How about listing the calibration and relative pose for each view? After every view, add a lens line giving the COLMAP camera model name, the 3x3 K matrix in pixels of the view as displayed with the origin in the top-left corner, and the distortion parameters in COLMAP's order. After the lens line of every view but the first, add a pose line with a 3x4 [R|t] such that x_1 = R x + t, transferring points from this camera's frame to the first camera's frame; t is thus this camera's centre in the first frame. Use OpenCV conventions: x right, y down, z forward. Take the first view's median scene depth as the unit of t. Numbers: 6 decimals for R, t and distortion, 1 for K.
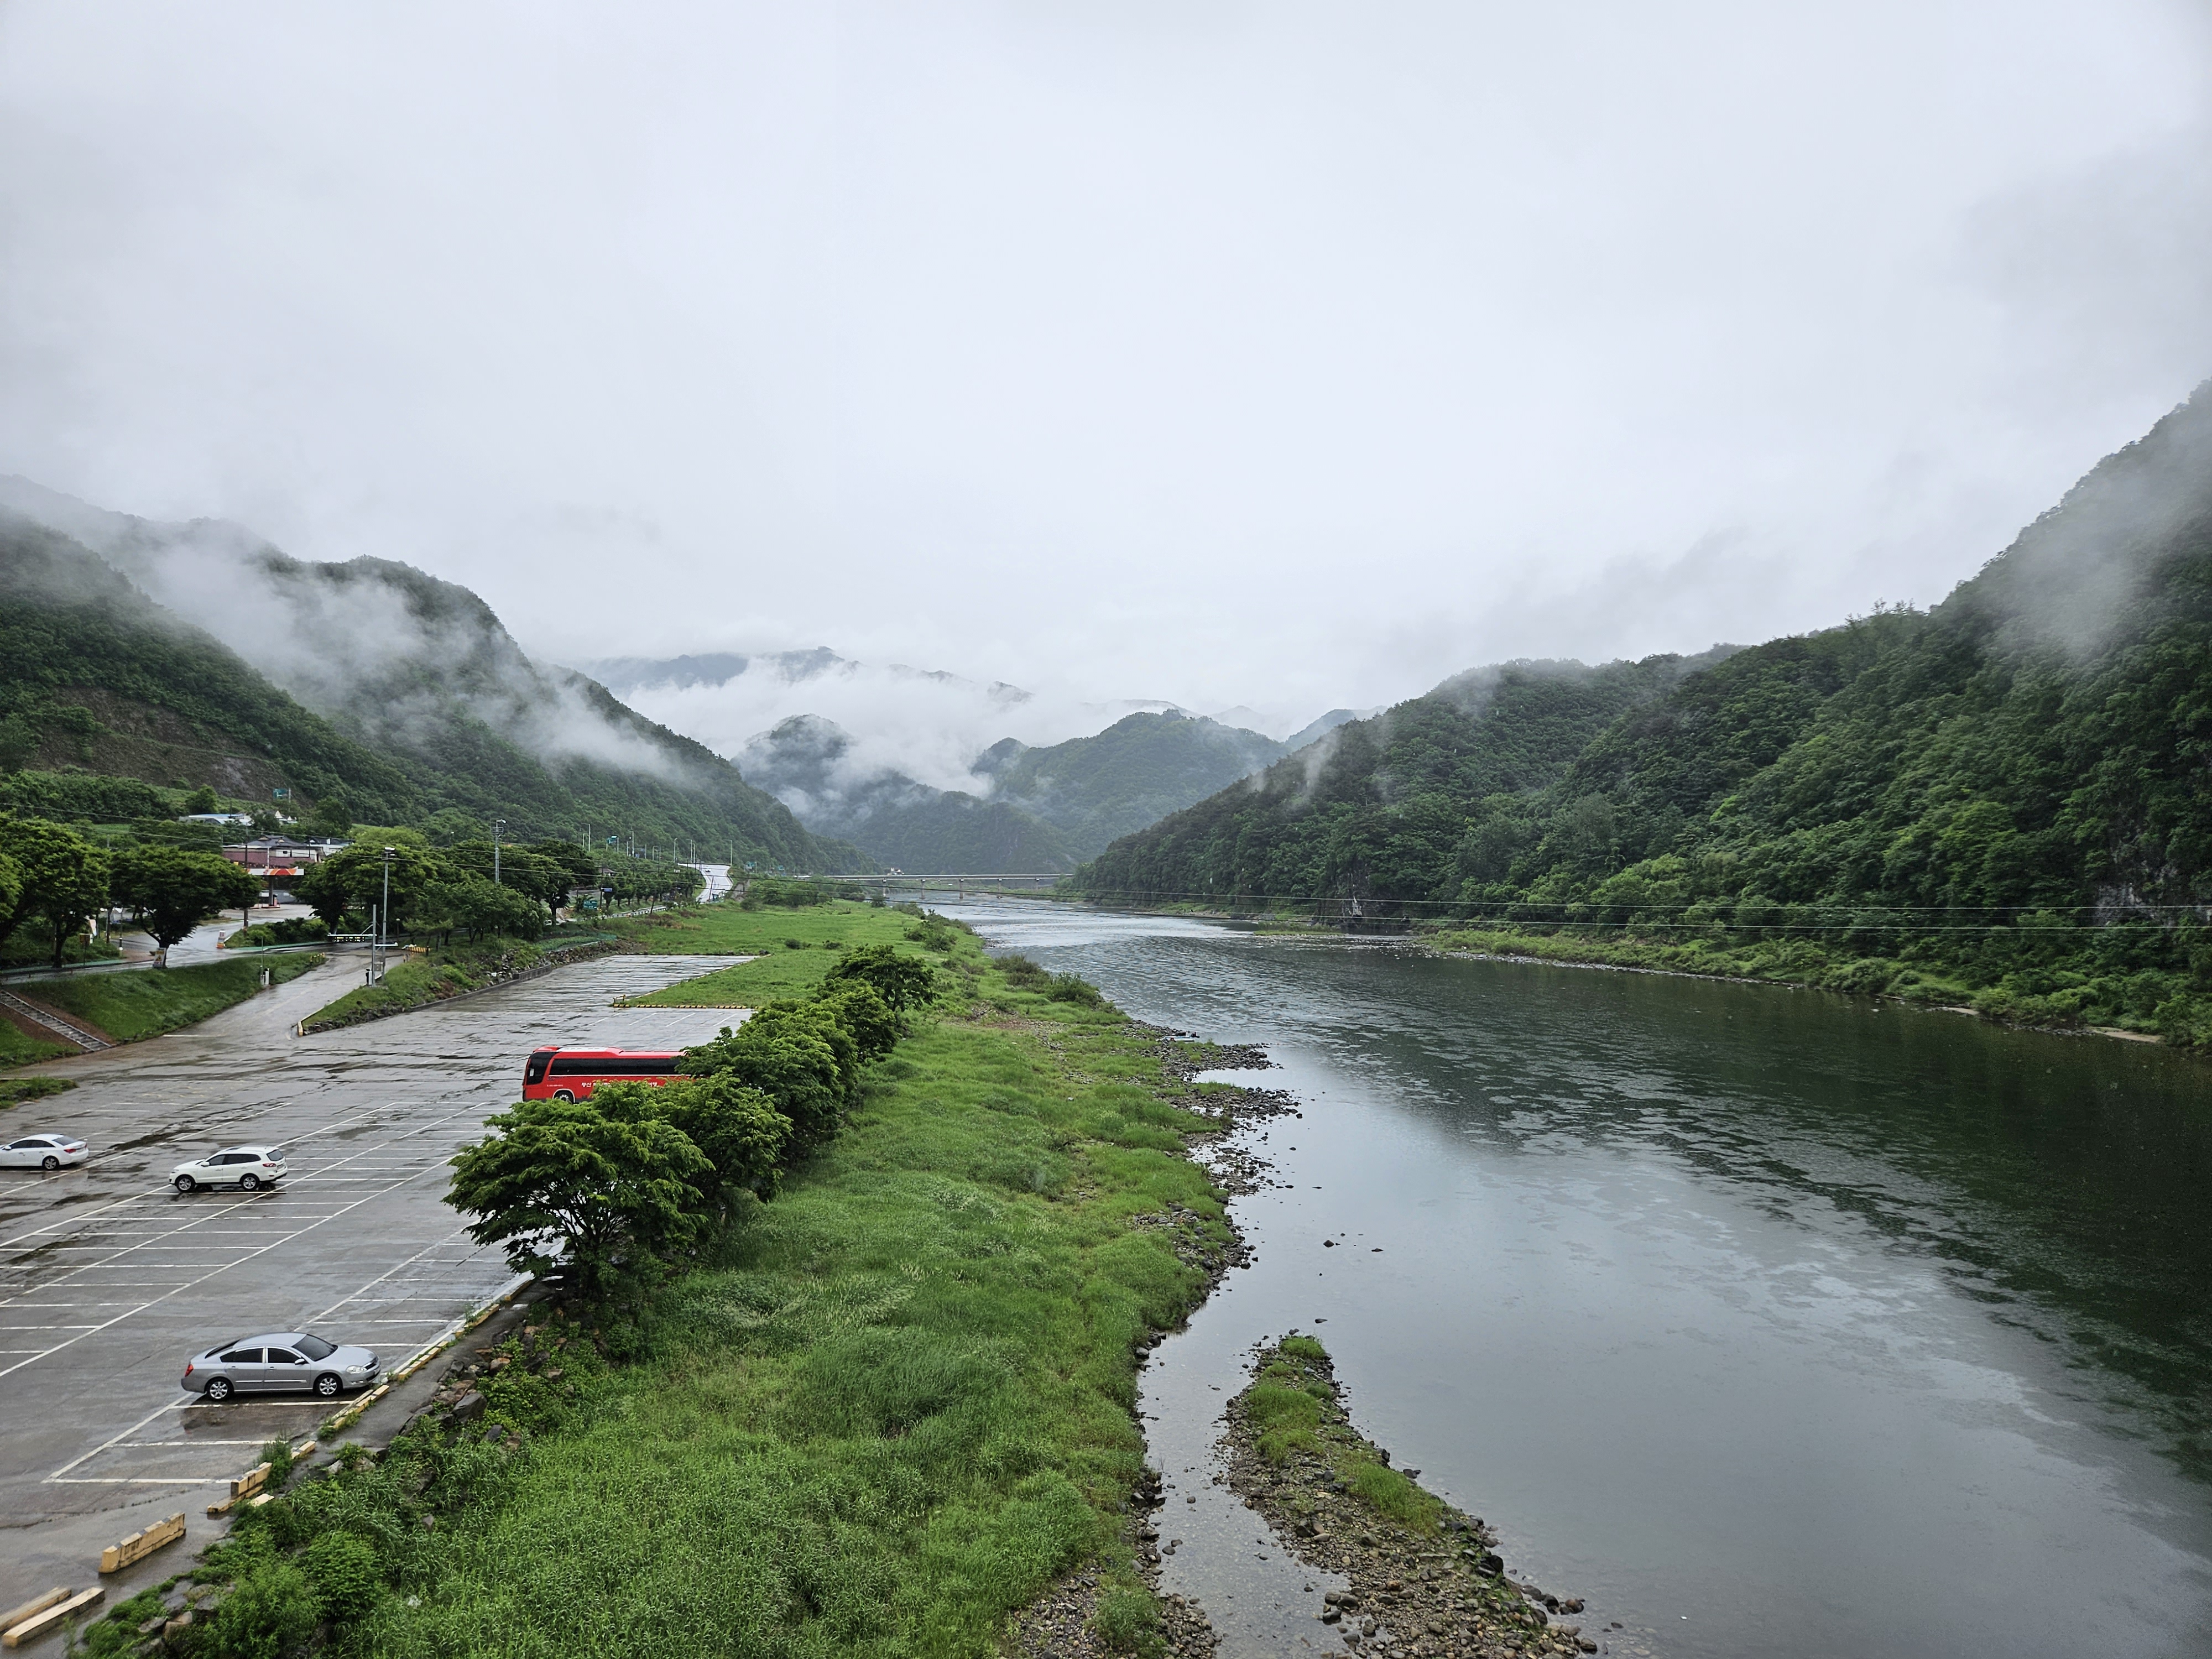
lens RADIAL K [[1484.8, 0, 1103.6], [0, 1484.8, 829.5], [0, 0, 1]] dist [0.057444, 0.000543]
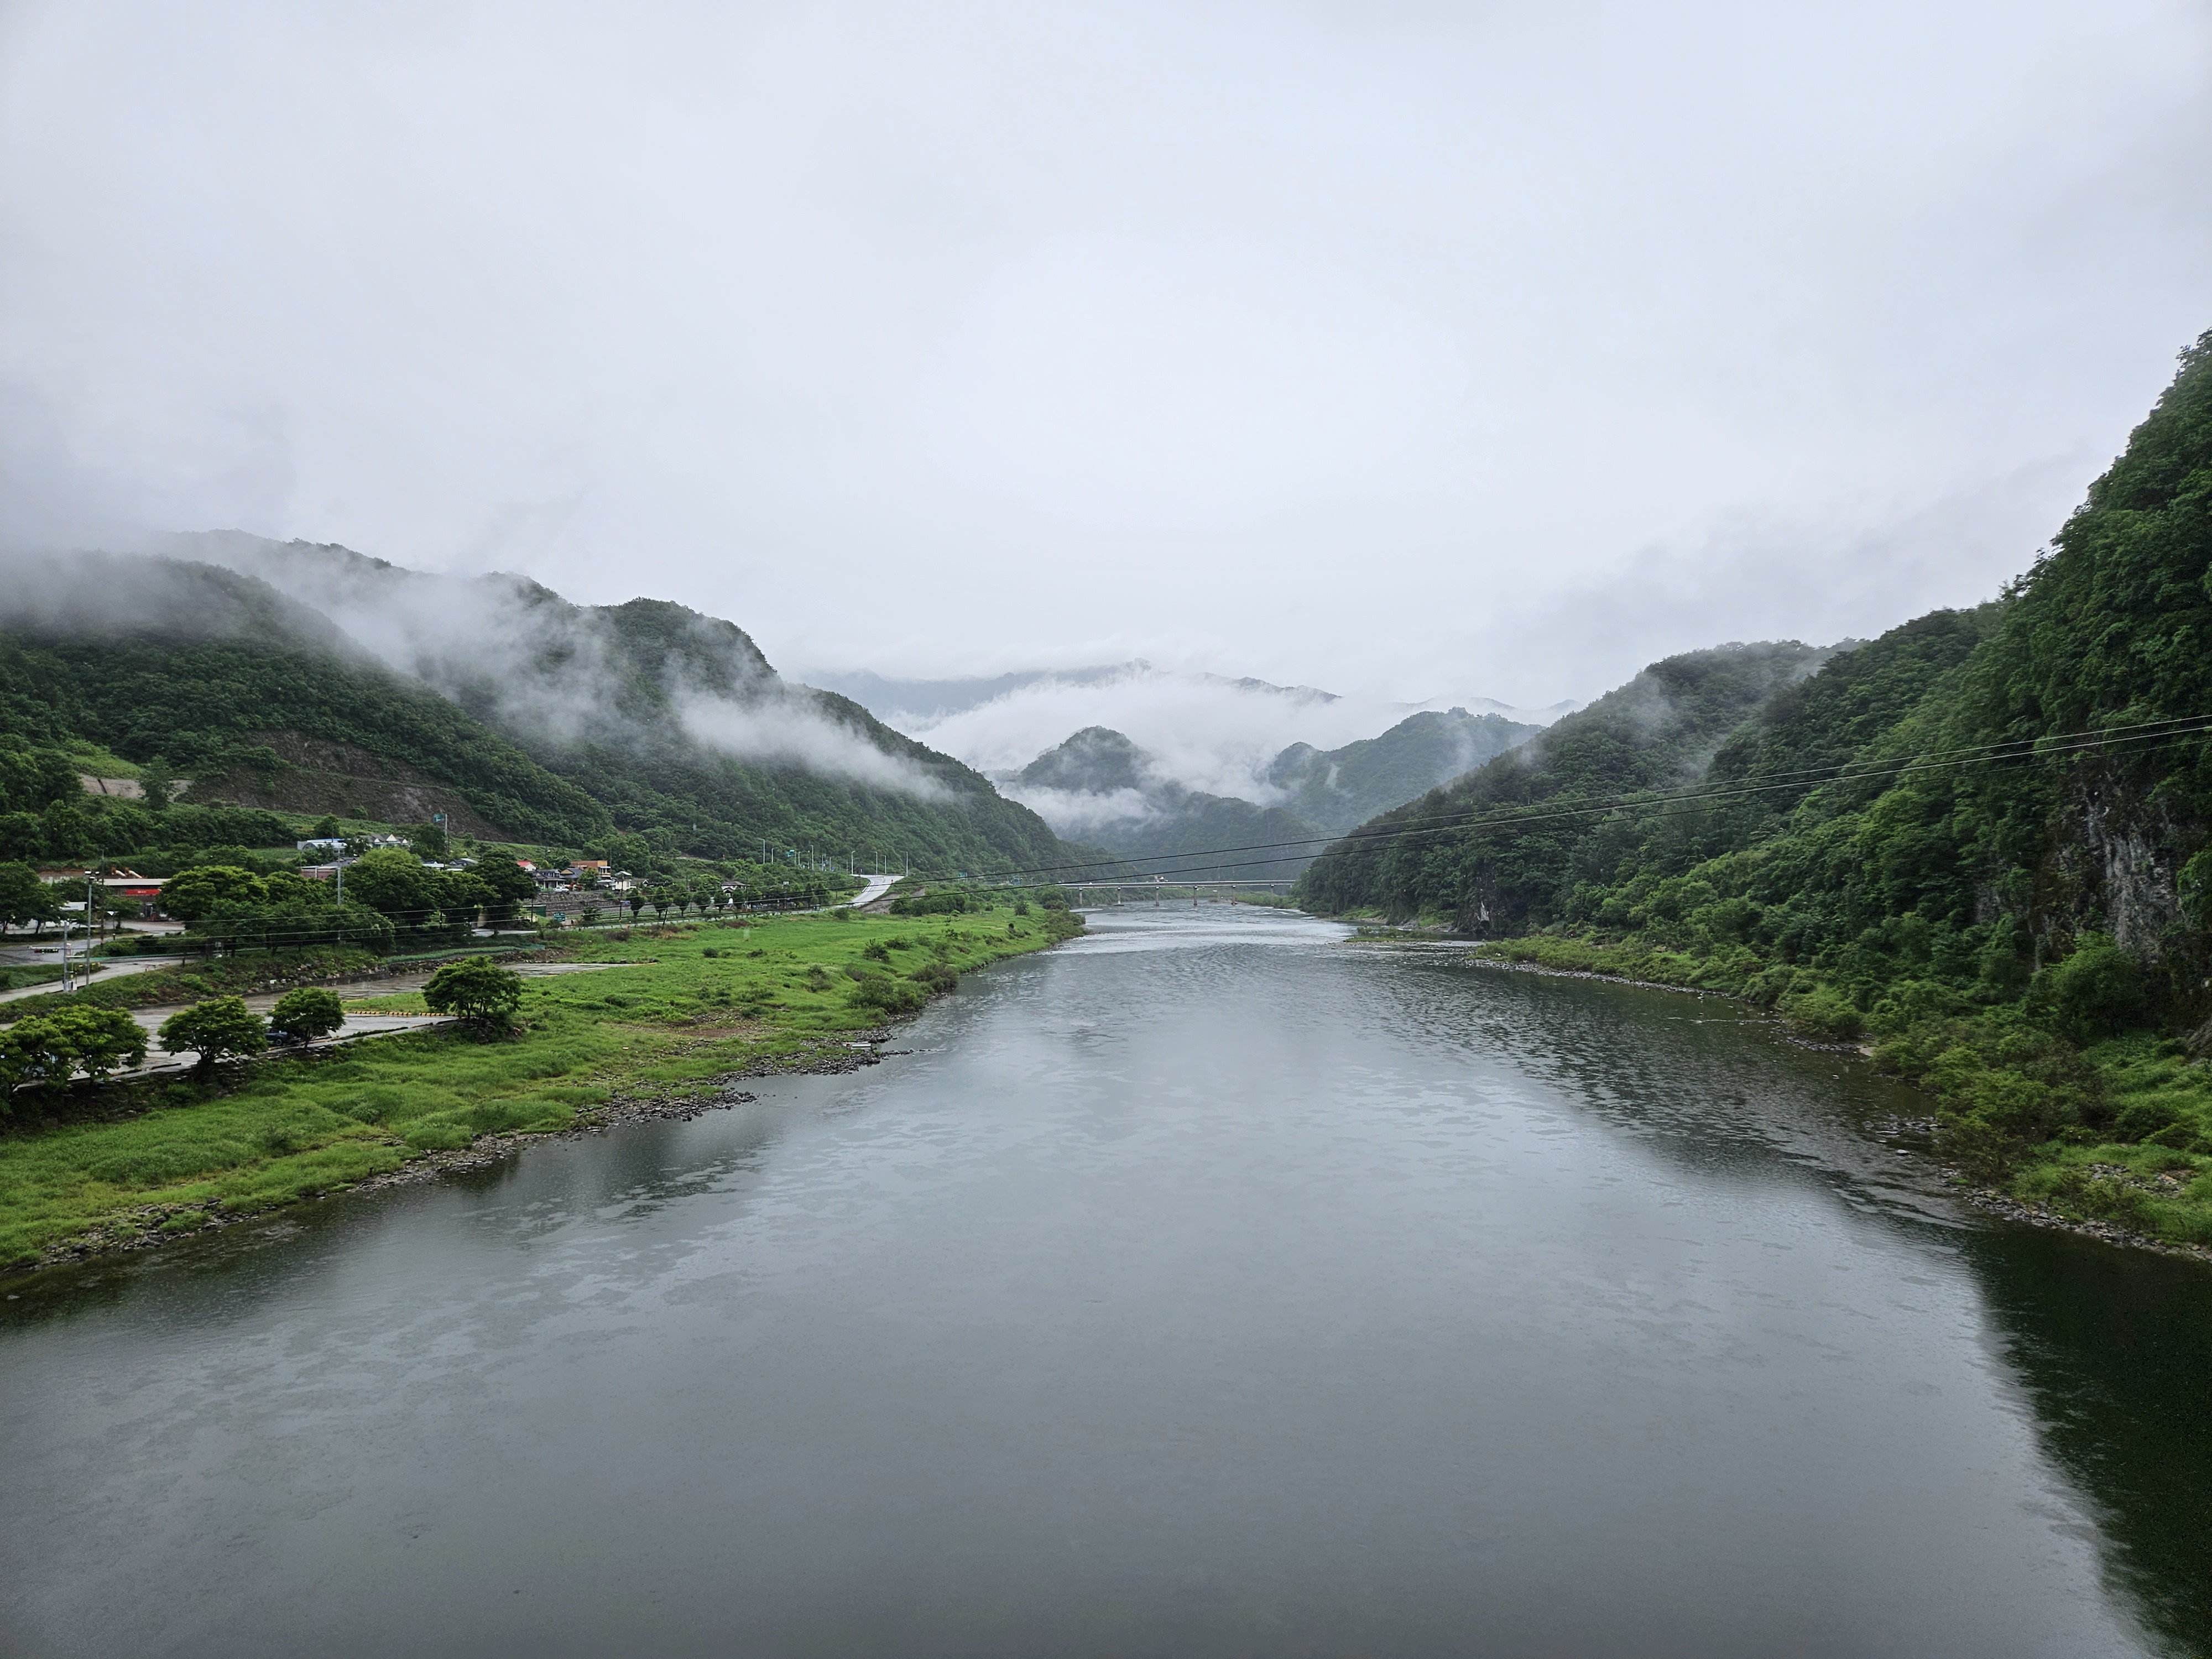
lens RADIAL K [[1484.8, 0, 1105.5], [0, 1484.8, 831.6], [0, 0, 1]] dist [0.057444, 0.000543]
pose [[0.978130, -0.018875, -0.207136, 0.151352], [0.018309, 0.999822, -0.004651, 0.000319], [0.207187, 0.000757, 0.978301, 0.010861]]
